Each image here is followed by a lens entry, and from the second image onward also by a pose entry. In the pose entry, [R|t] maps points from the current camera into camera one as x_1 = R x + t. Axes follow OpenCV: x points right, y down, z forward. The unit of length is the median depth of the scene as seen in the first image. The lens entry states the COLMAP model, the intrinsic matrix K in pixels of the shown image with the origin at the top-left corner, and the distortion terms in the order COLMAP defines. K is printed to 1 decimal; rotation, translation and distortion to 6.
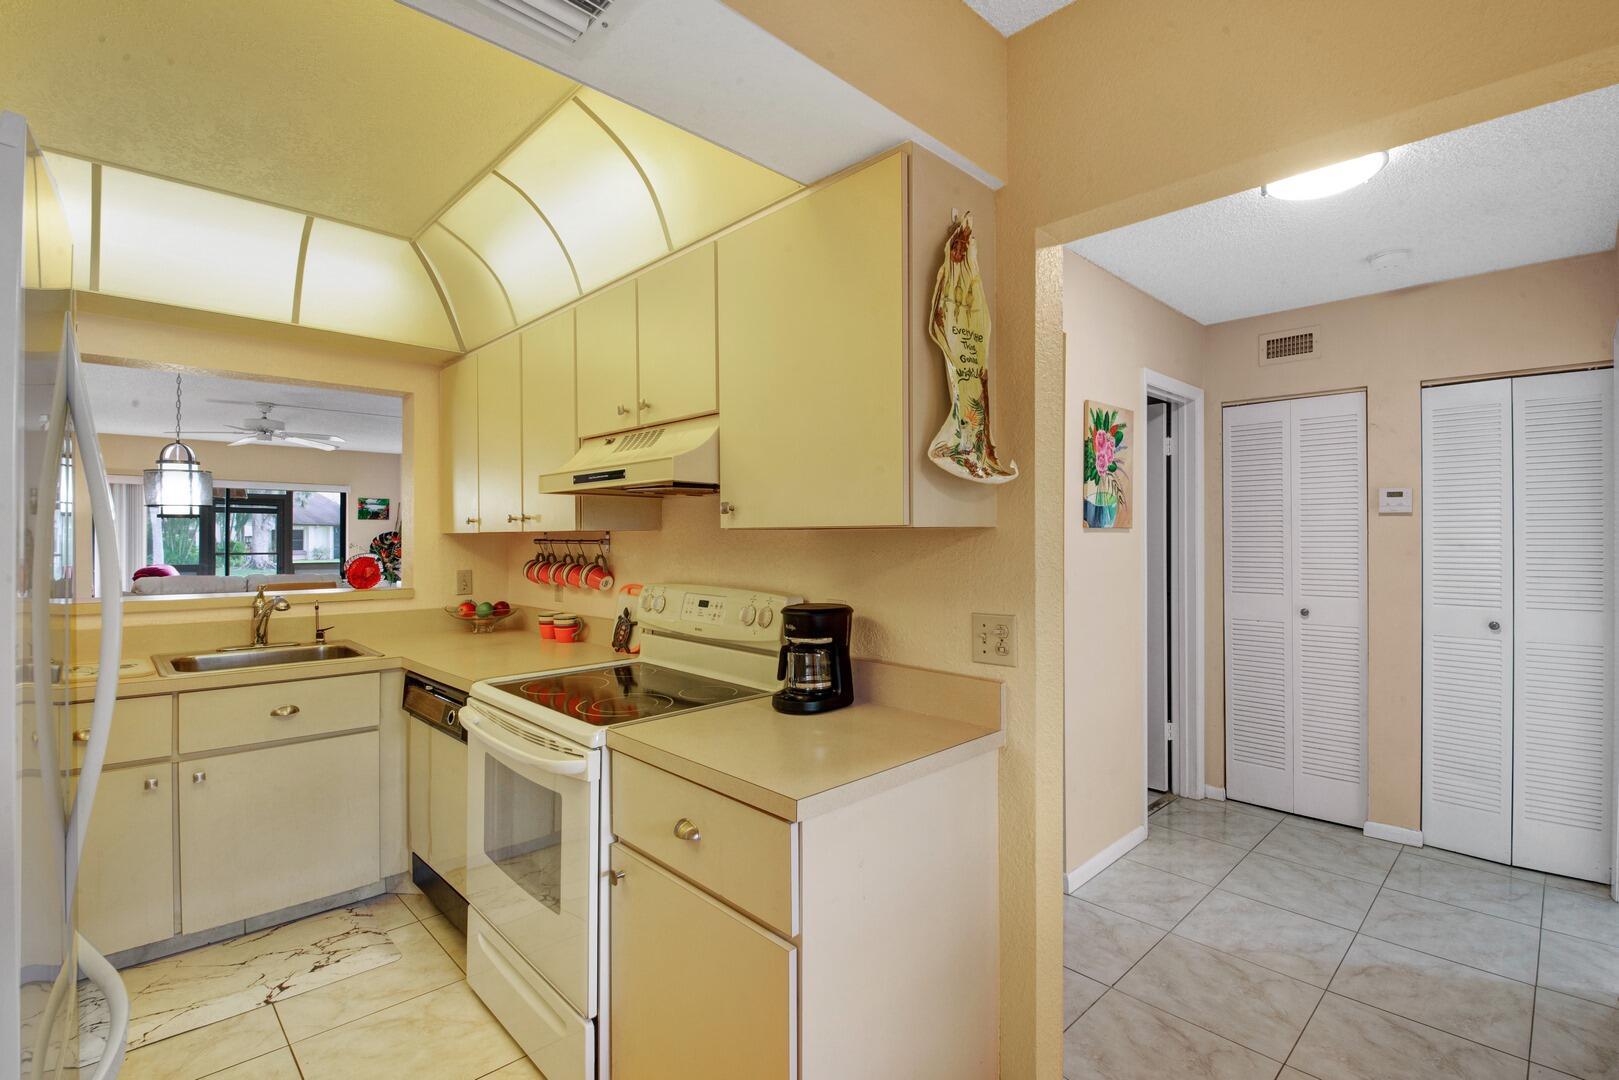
lens RADIAL K [[766.1, 0, 814.9], [0, 766.1, 537.6], [0, 0, 1]] dist [0.020707, -0.035619]
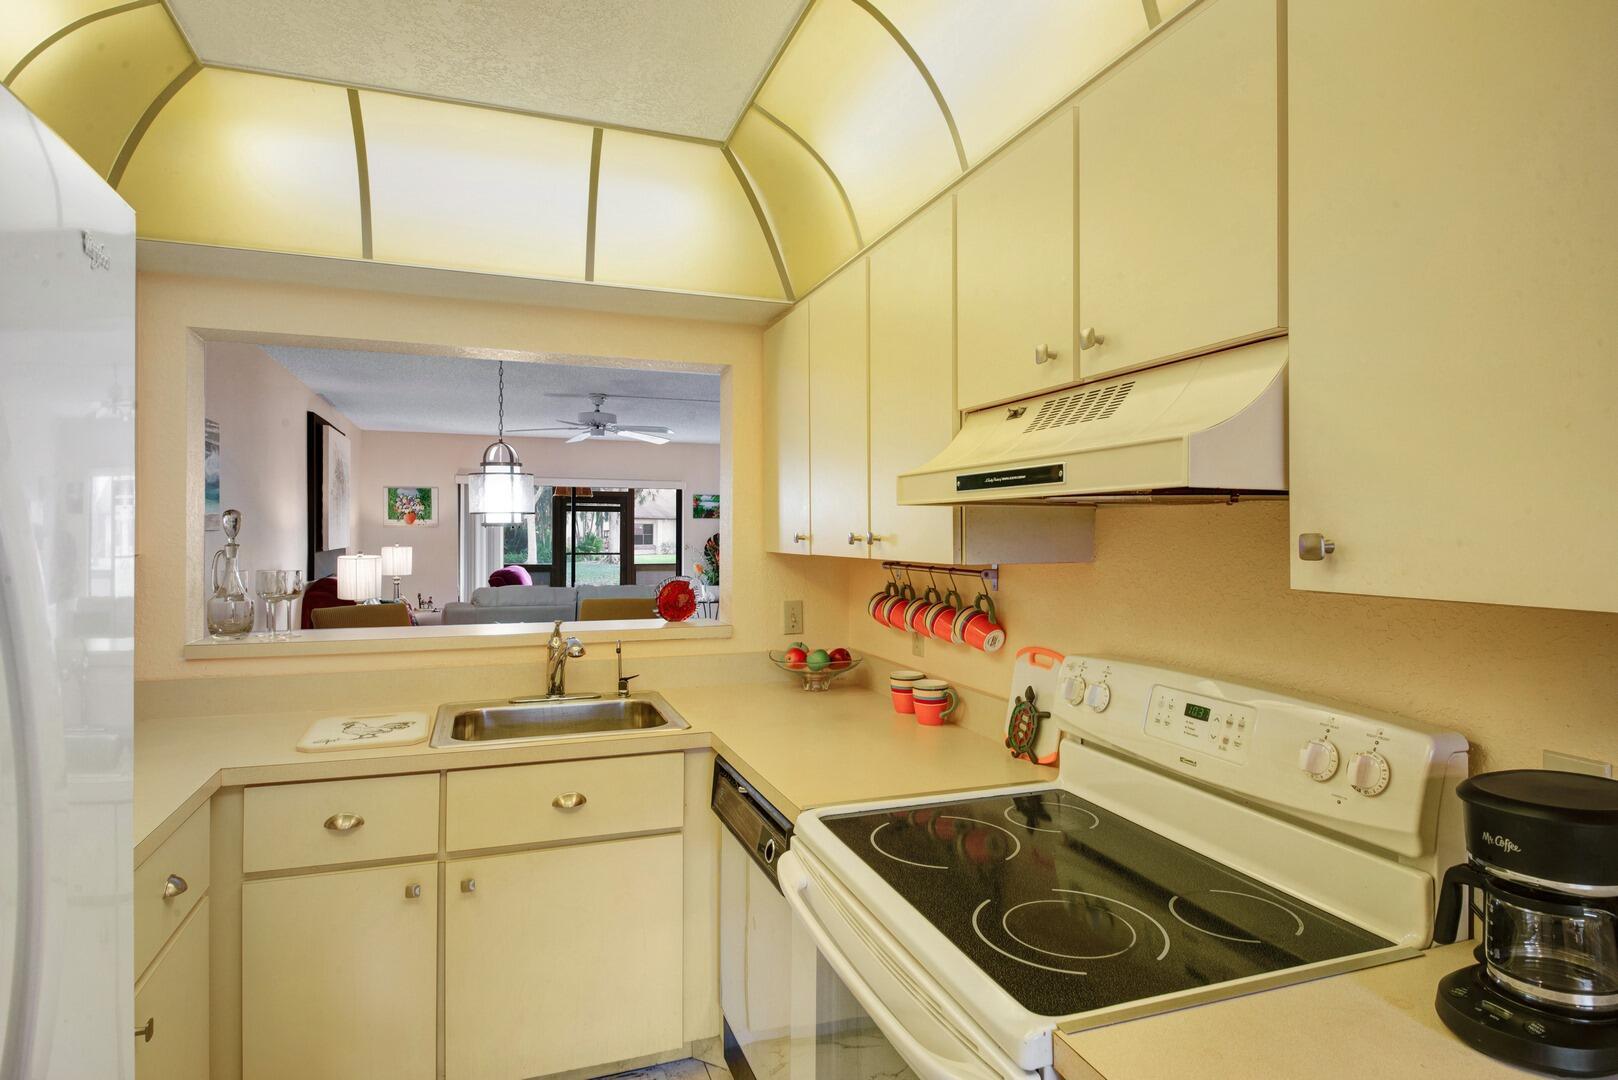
lens RADIAL K [[911.1, 0, 809.0], [0, 911.1, 540.0], [0, 0, 1]] dist [0.042517, -0.000196]
pose [[0.913083, 0.003028, -0.407762, -0.108402], [0.001149, 0.999949, 0.010000, -0.031665], [0.407771, -0.009599, 0.913034, 0.262291]]
